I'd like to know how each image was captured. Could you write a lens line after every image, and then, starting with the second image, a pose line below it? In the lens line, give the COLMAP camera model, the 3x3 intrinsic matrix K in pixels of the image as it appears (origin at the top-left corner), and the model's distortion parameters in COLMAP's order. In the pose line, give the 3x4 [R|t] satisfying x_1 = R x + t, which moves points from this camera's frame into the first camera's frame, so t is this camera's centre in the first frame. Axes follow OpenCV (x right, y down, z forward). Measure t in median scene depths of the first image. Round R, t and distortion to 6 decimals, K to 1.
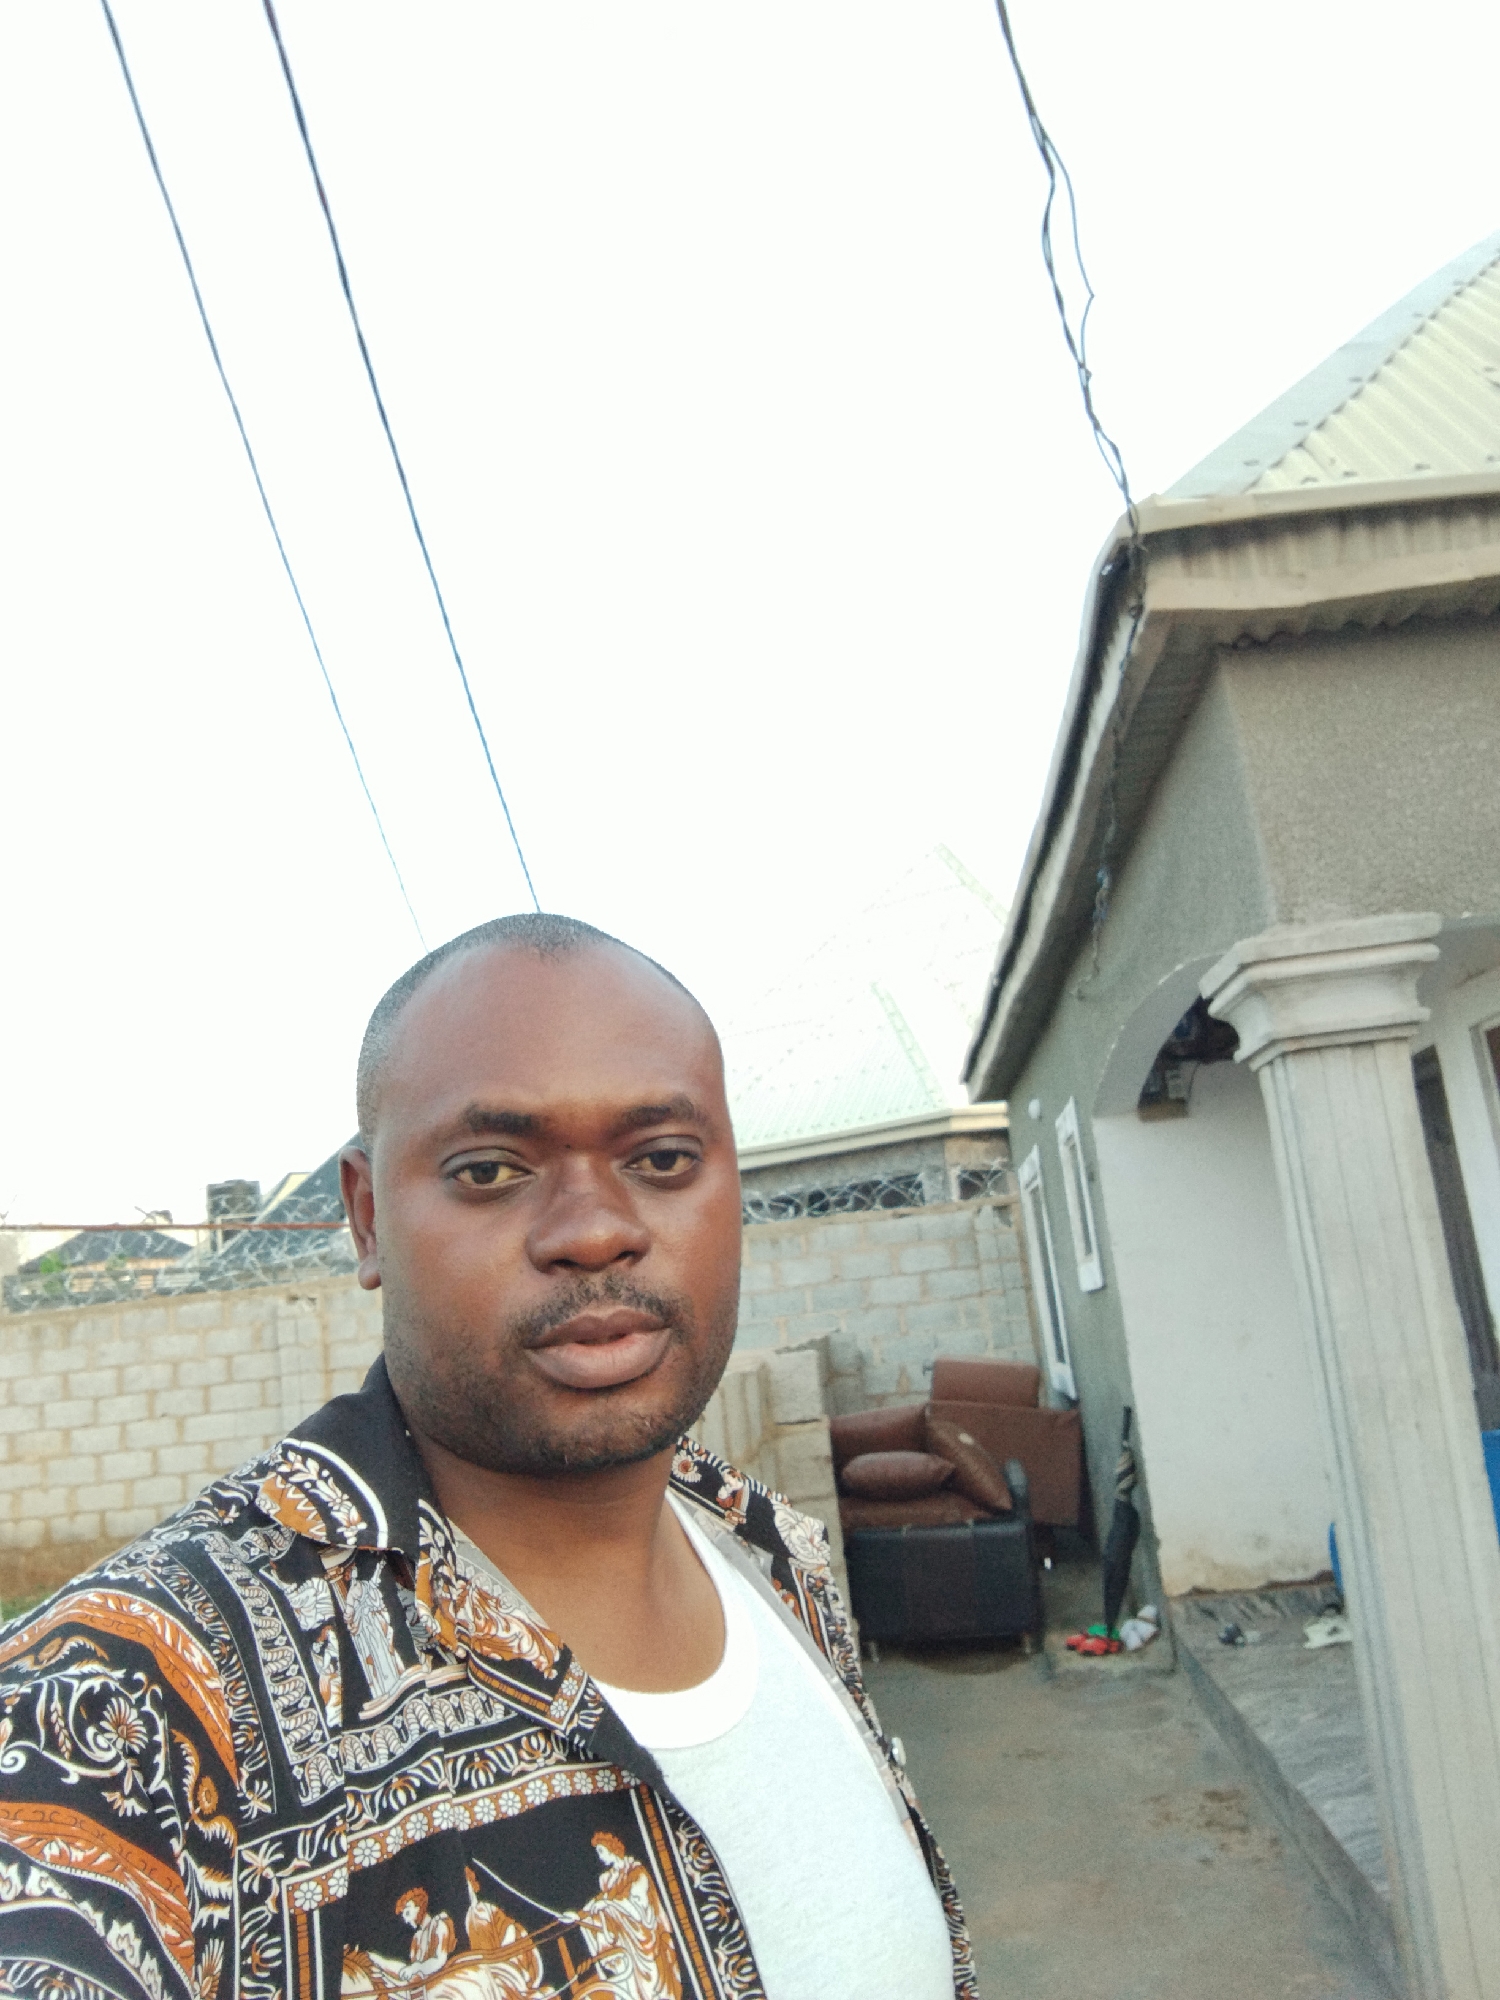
lens RADIAL K [[1546.0, 0, 751.3], [0, 1546.0, 977.2], [0, 0, 1]] dist [0.046430, -0.105937]
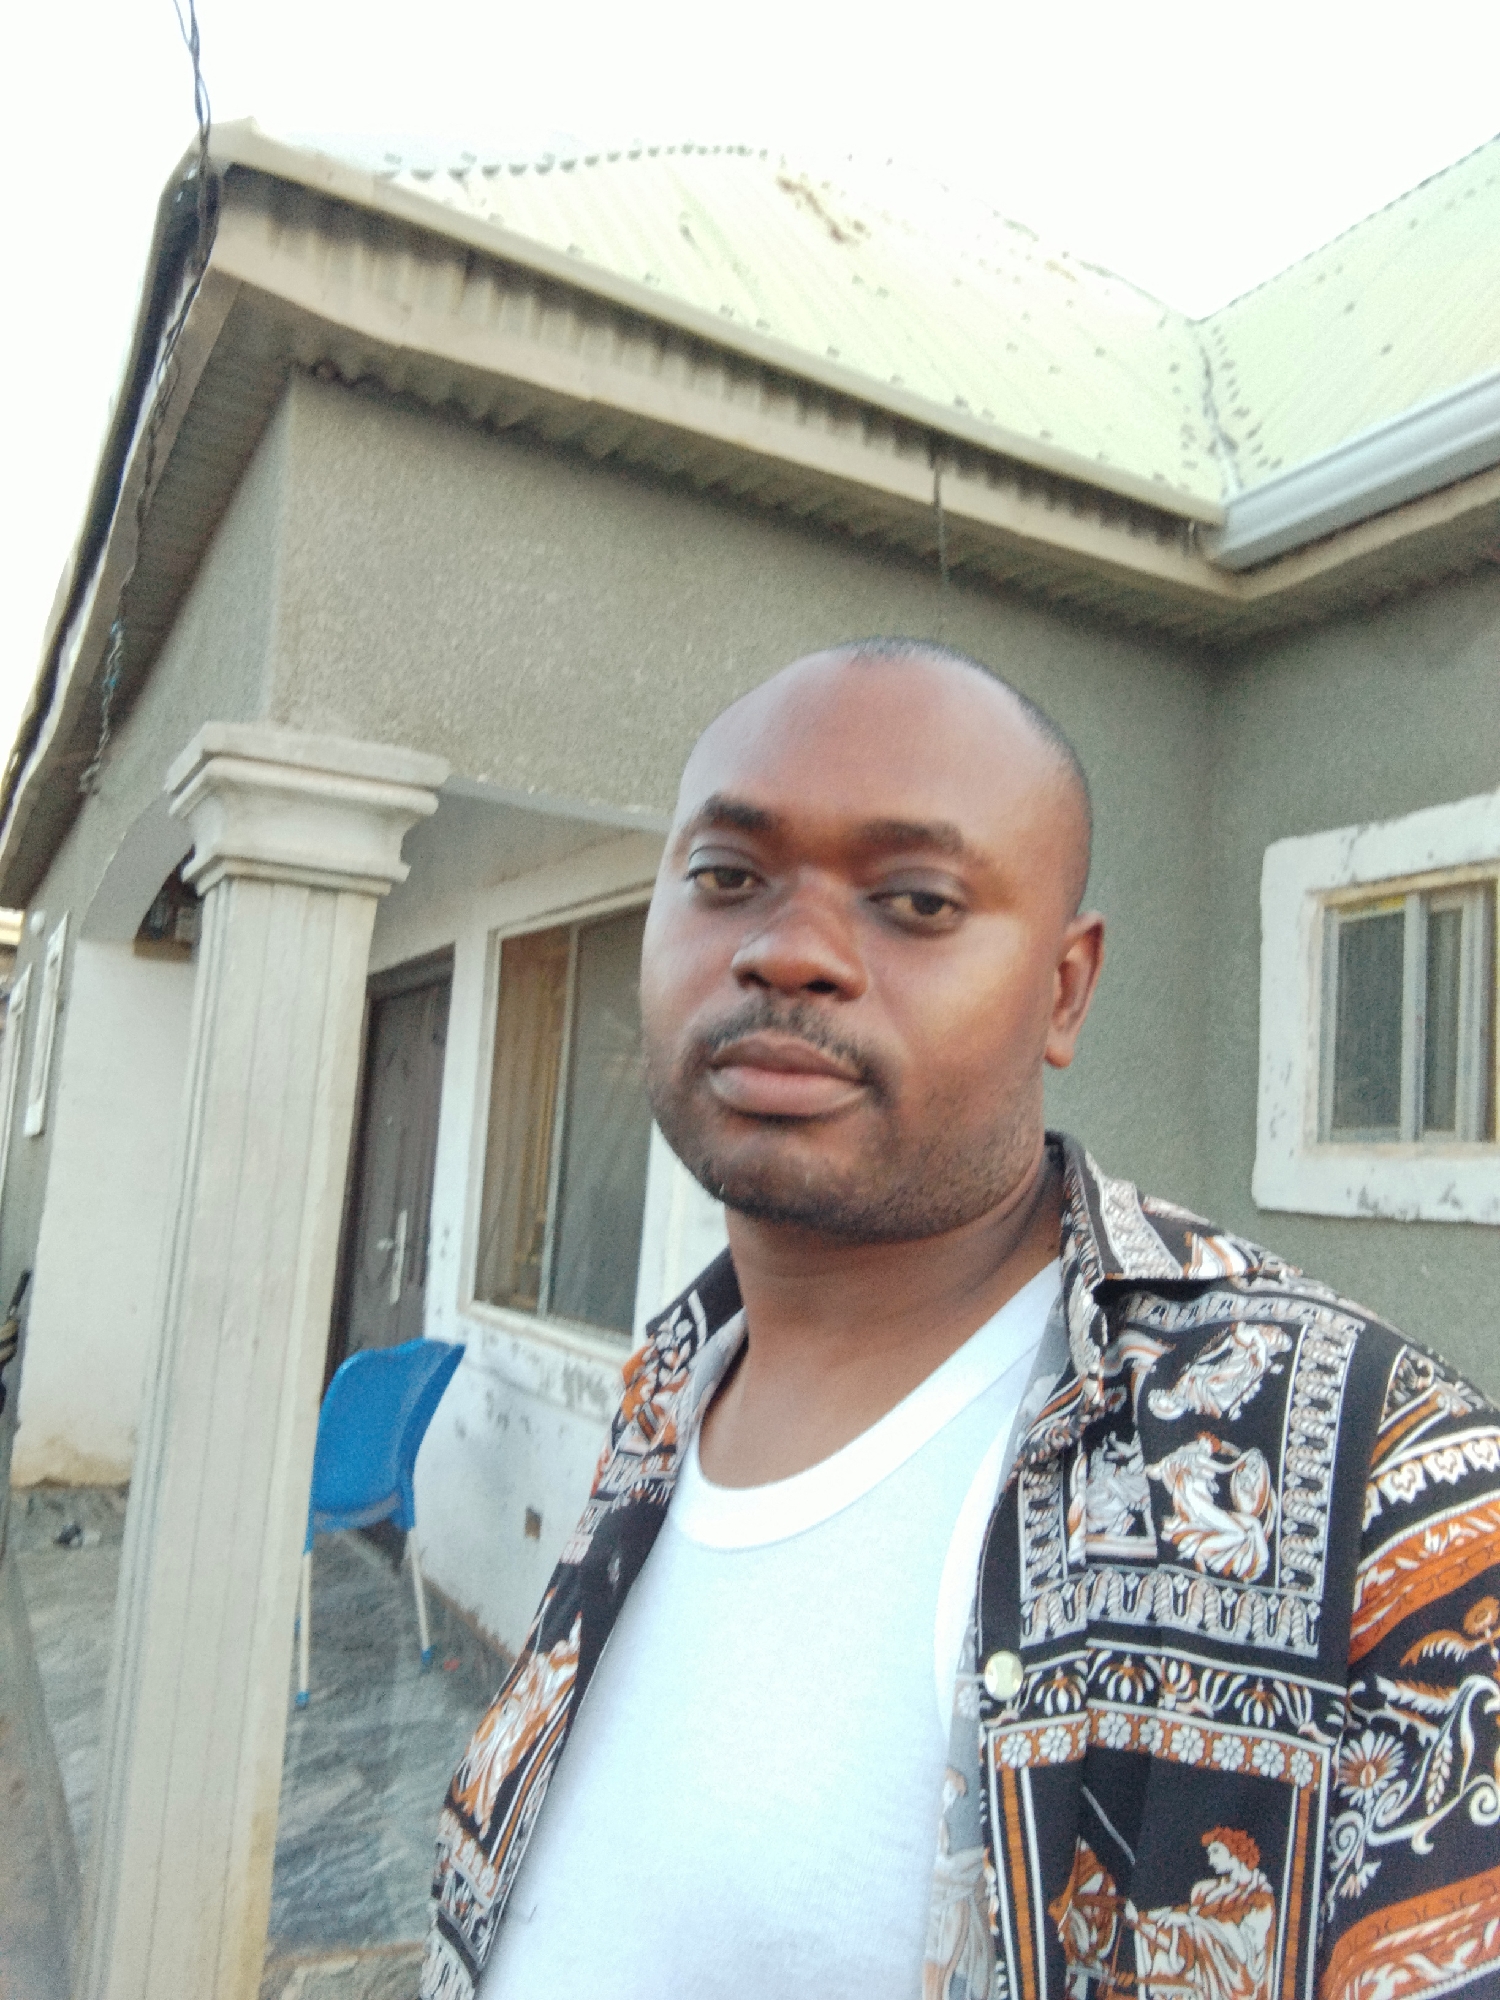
lens RADIAL K [[1546.0, 0, 751.3], [0, 1546.0, 977.2], [0, 0, 1]] dist [0.046430, -0.105937]
pose [[0.814969, 0.228833, 0.532410, 0.144995], [-0.268715, 0.963216, -0.002670, 0.028506], [-0.513437, -0.140890, 0.846482, 0.172076]]
